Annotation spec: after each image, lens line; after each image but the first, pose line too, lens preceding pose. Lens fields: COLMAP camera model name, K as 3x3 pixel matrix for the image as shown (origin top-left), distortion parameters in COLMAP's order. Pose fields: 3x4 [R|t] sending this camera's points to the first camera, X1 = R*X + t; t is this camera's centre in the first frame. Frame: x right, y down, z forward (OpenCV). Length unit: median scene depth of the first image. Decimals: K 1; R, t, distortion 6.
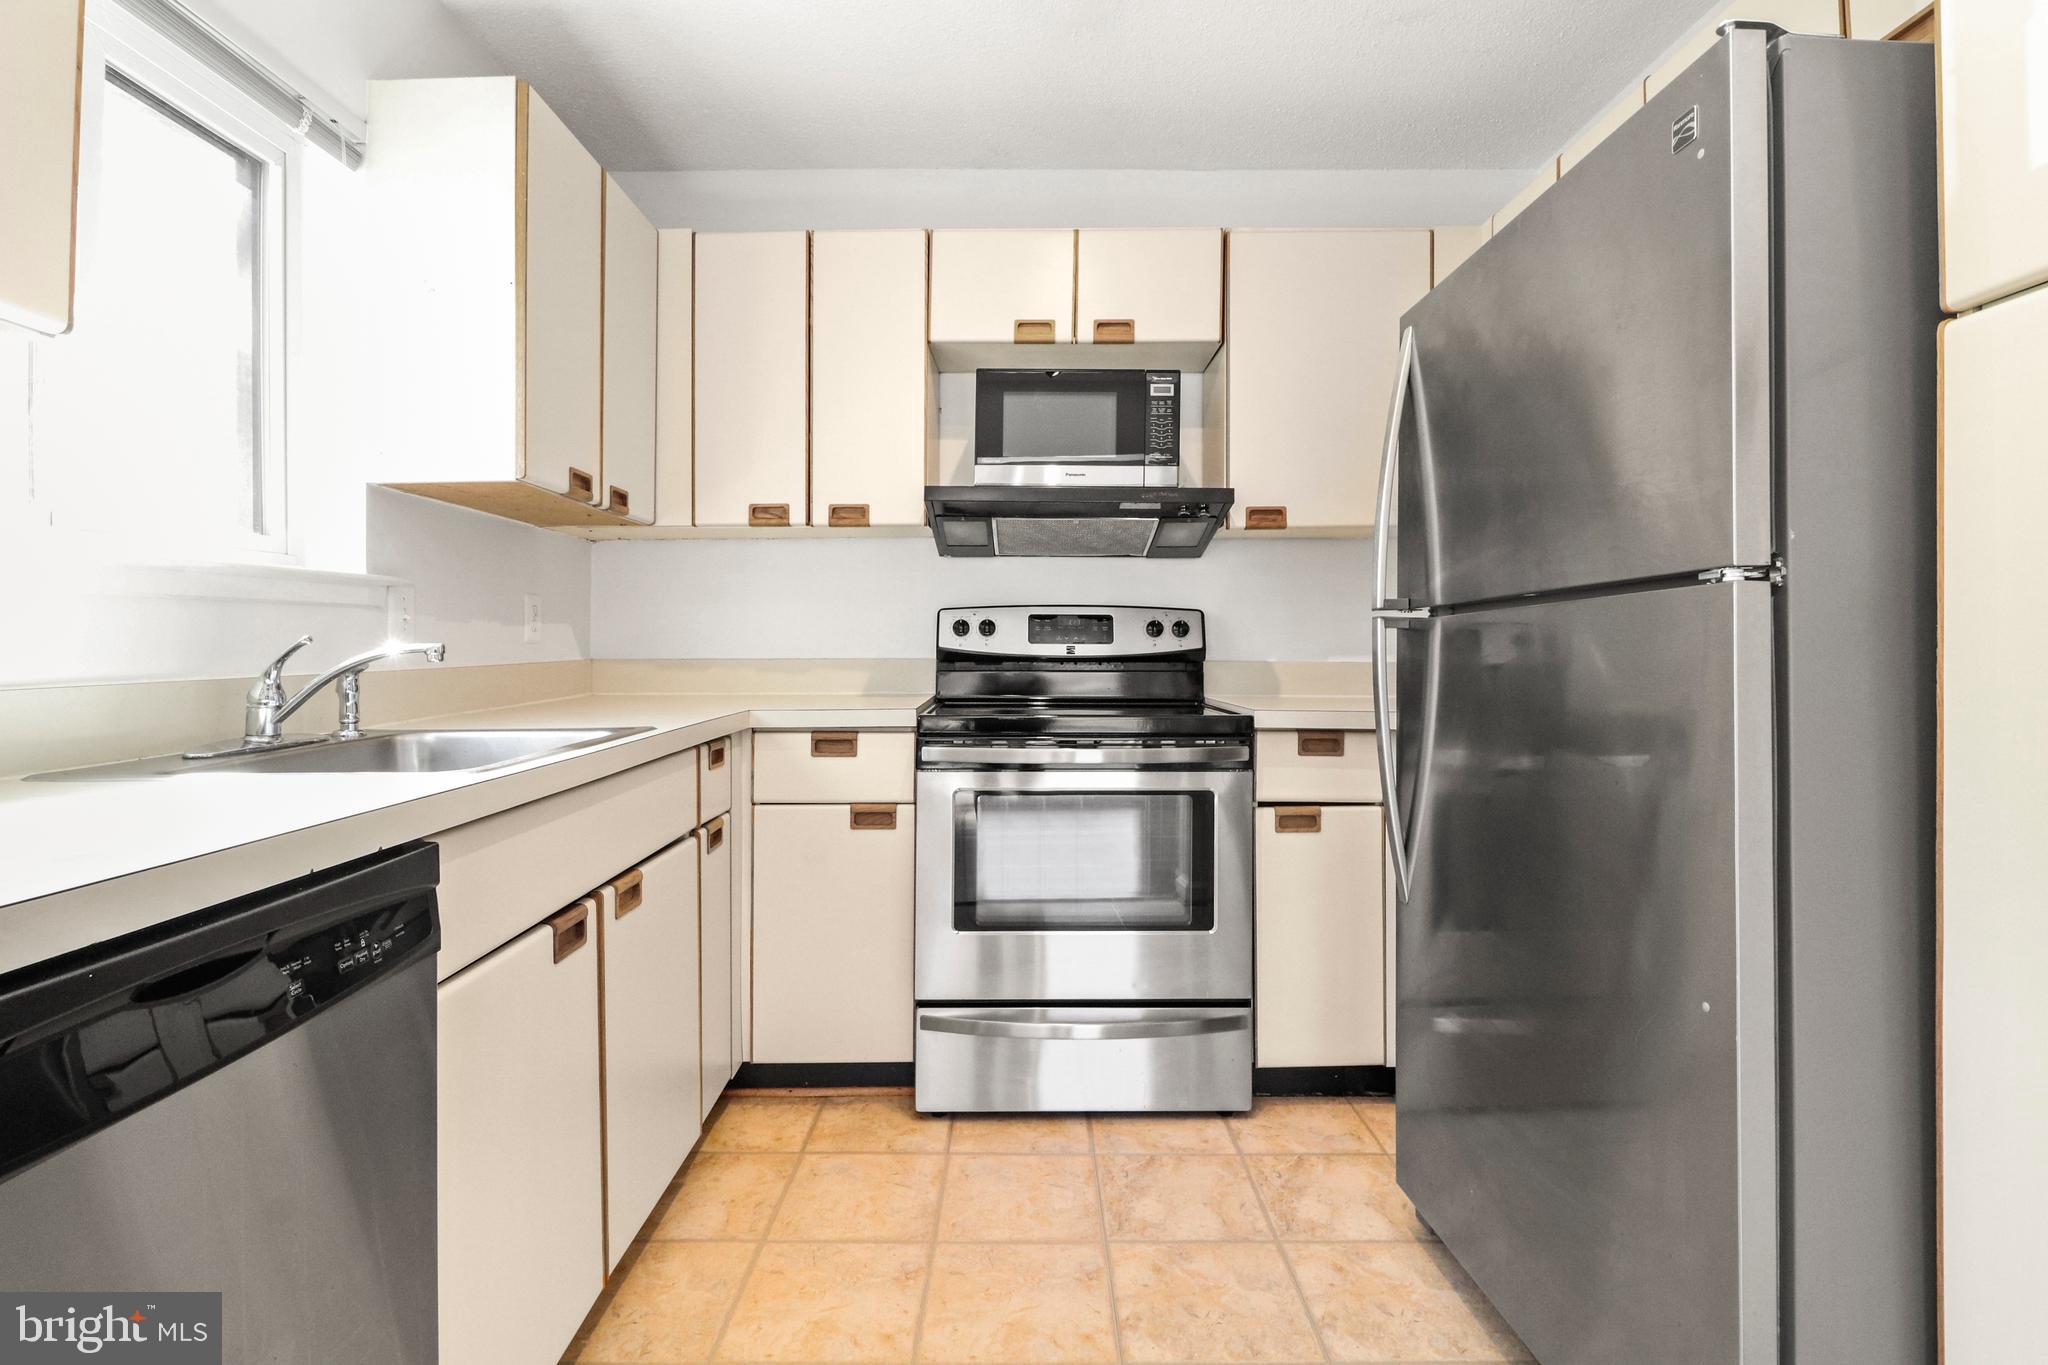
lens RADIAL K [[978.3, 0, 1056.5], [0, 978.3, 630.8], [0, 0, 1]] dist [0.000355, -0.014443]
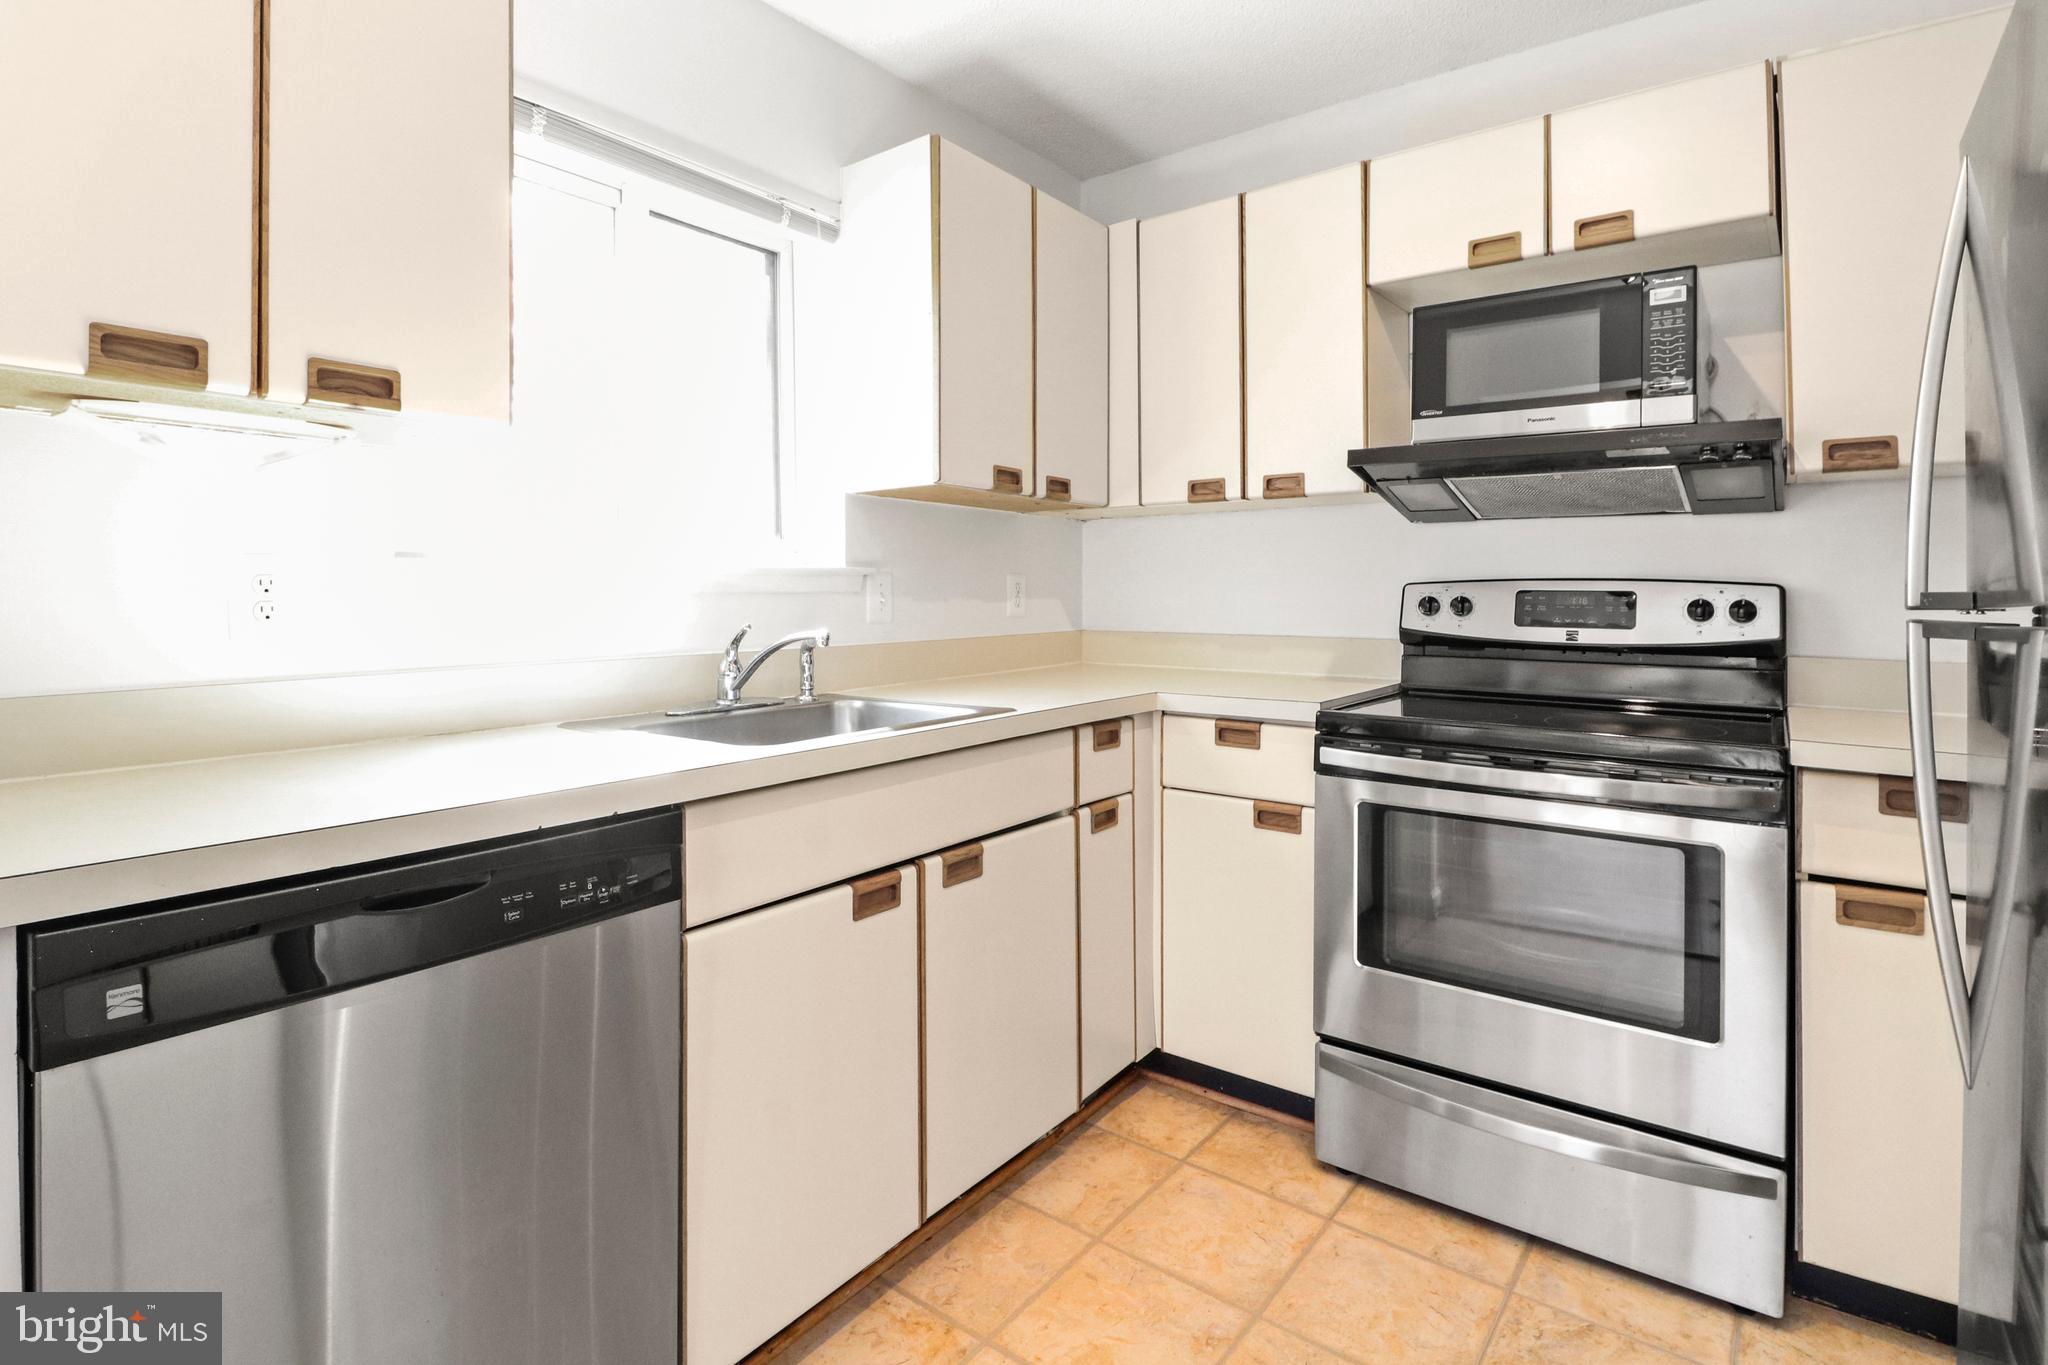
lens RADIAL K [[1007.0, 0, 1022.0], [0, 1007.0, 561.7], [0, 0, 1]] dist [0.001334, -0.011547]
pose [[0.789909, -0.013785, -0.613069, 0.209542], [0.001063, 0.999777, -0.021112, -0.030467], [0.613223, 0.016025, 0.789747, 0.105163]]
